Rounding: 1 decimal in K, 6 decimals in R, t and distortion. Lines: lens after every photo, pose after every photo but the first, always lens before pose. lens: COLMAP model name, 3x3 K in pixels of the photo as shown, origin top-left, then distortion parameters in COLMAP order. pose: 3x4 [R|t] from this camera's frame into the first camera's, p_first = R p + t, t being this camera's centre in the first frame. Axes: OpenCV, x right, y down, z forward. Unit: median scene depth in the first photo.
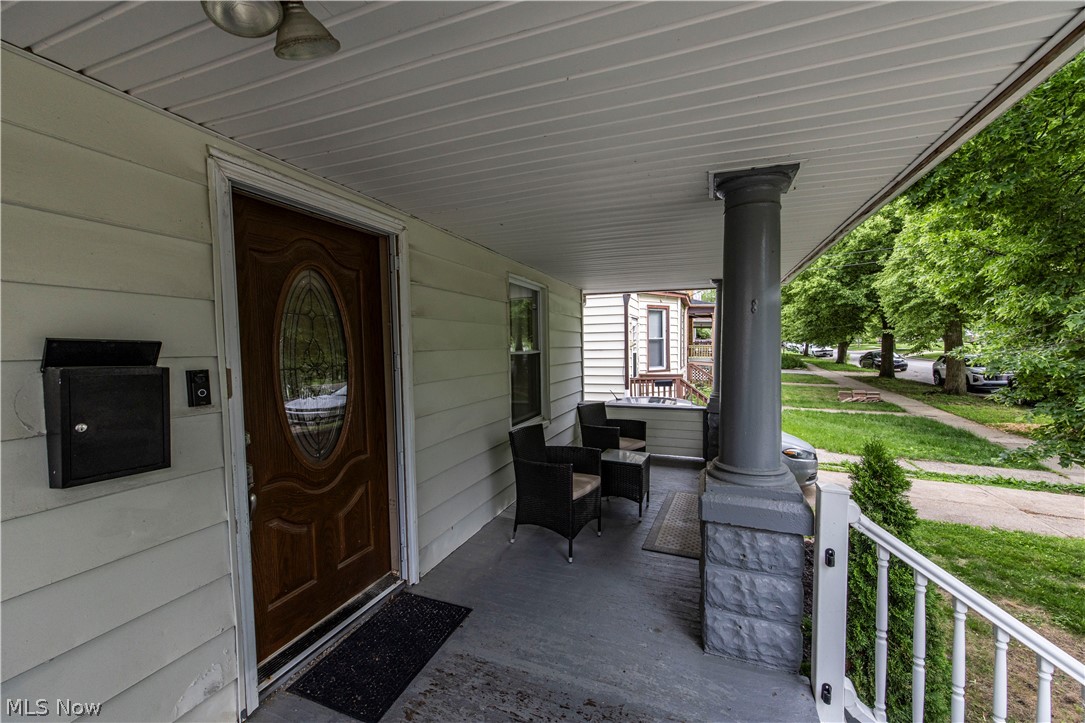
lens RADIAL K [[430.6, 0, 539.8], [0, 430.6, 362.9], [0, 0, 1]] dist [-0.002861, -0.000098]
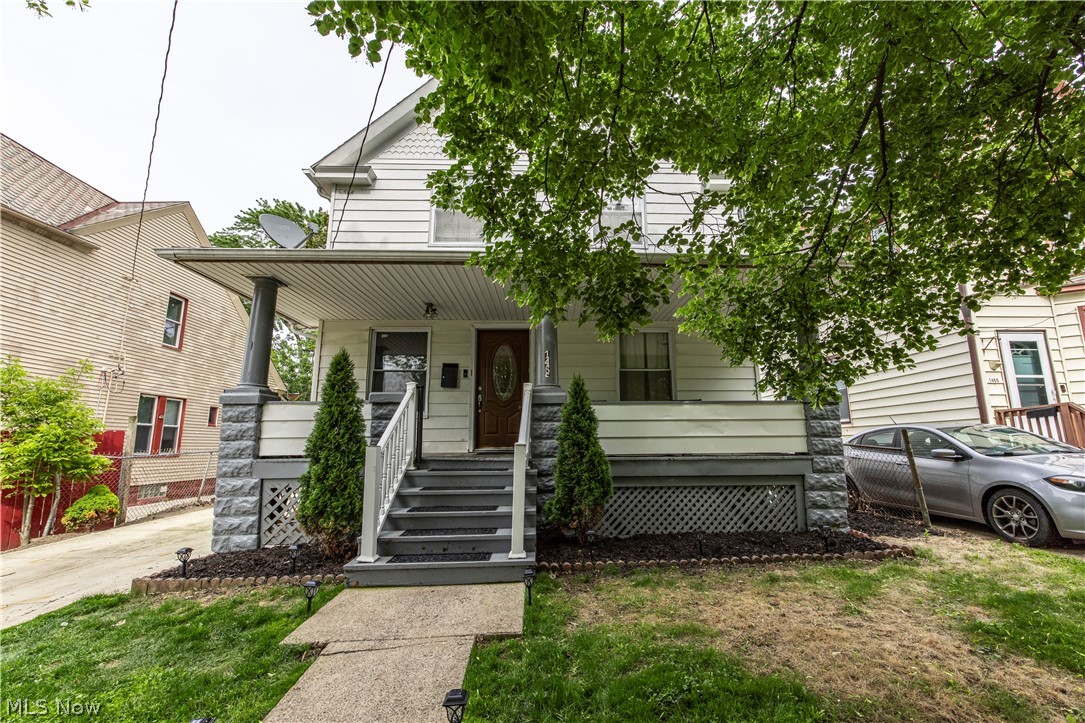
lens RADIAL K [[454.6, 0, 564.5], [0, 454.6, 362.6], [0, 0, 1]] dist [0.002119, 0.000268]
pose [[0.400603, -0.158062, -0.902515, 1.220352], [-0.034502, 0.981707, -0.187246, 0.245033], [0.915602, 0.106149, 0.387822, 0.012421]]
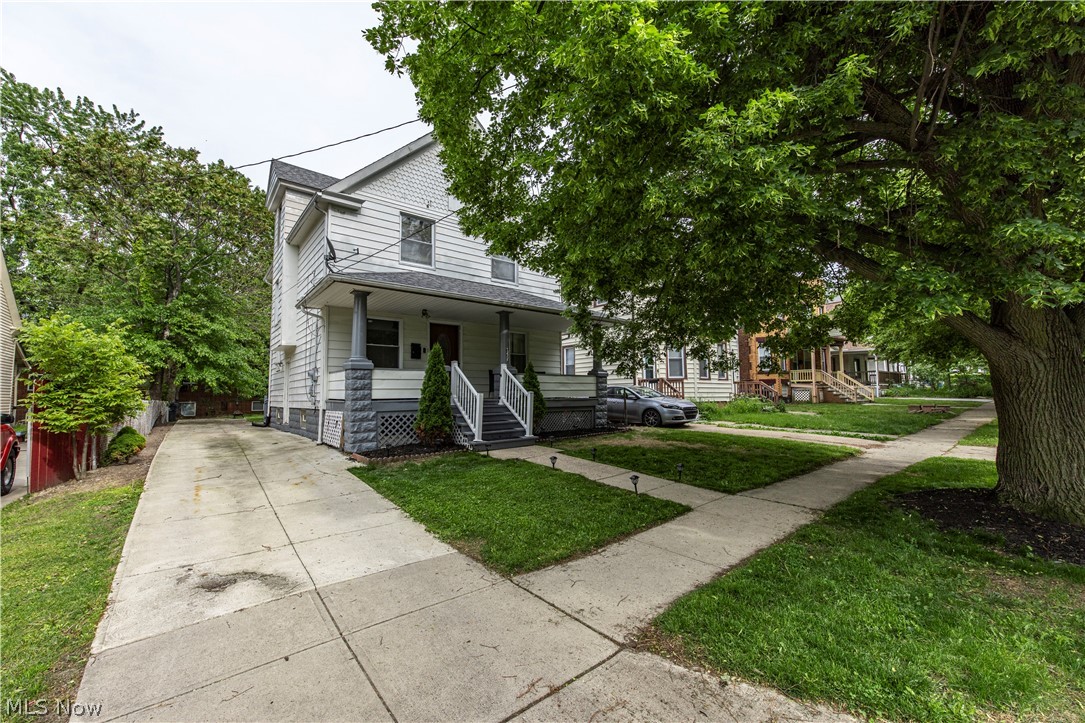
lens RADIAL K [[430.6, 0, 539.8], [0, 430.6, 362.9], [0, 0, 1]] dist [-0.002861, -0.000098]
pose [[0.868094, -0.033917, -0.495239, 1.402175], [-0.020743, 0.994313, -0.104458, 0.304654], [0.495965, 0.100952, 0.862454, -1.342357]]
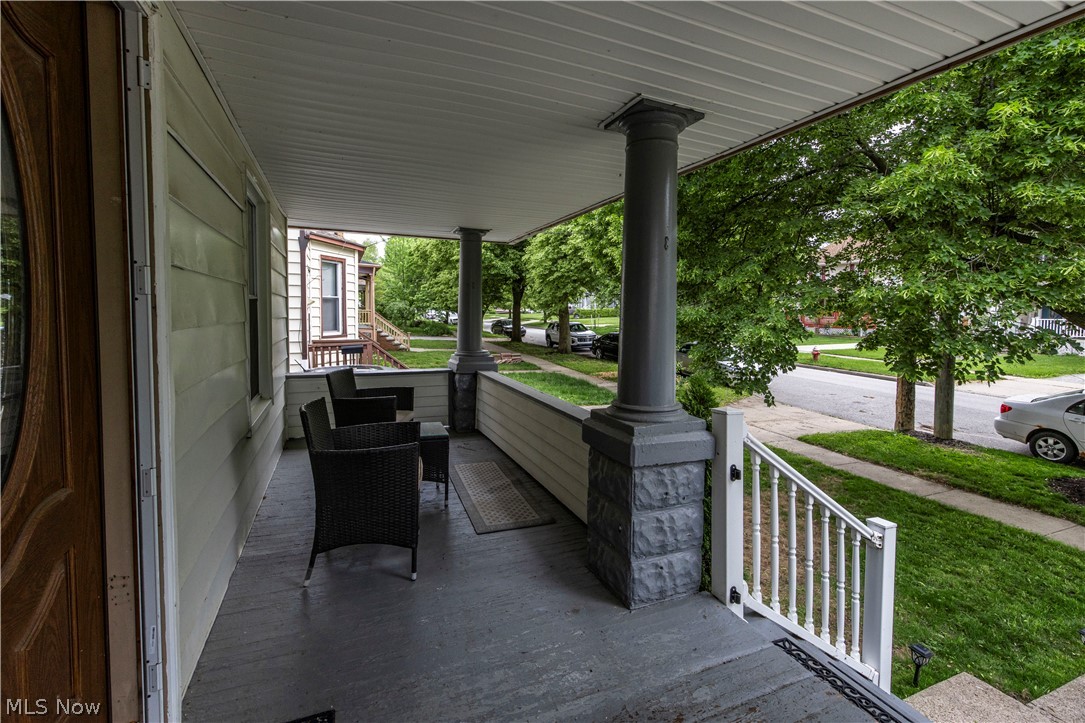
lens RADIAL K [[481.8, 0, 541.4], [0, 481.8, 329.3], [0, 0, 1]] dist [-0.002171, 0.000469]
pose [[0.718655, -0.003621, 0.695358, -0.178306], [0.008361, 0.999959, -0.003434, 0.026013], [-0.695317, 0.008282, 0.718656, 0.143713]]
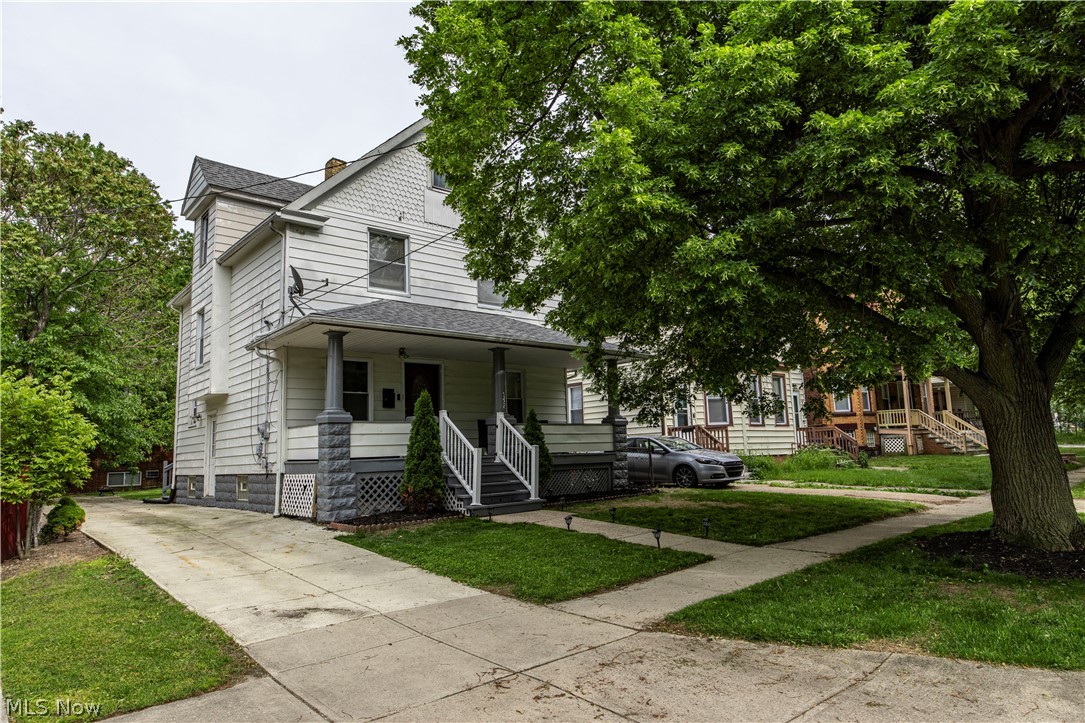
lens RADIAL K [[666.1, 0, 542.5], [0, 666.1, 361.5], [0, 0, 1]] dist [0.010573, 0.000707]
pose [[0.880814, -0.082121, -0.466286, 1.612360], [0.002531, 0.985646, -0.168808, 0.342784], [0.473455, 0.147509, 0.868378, -1.868724]]
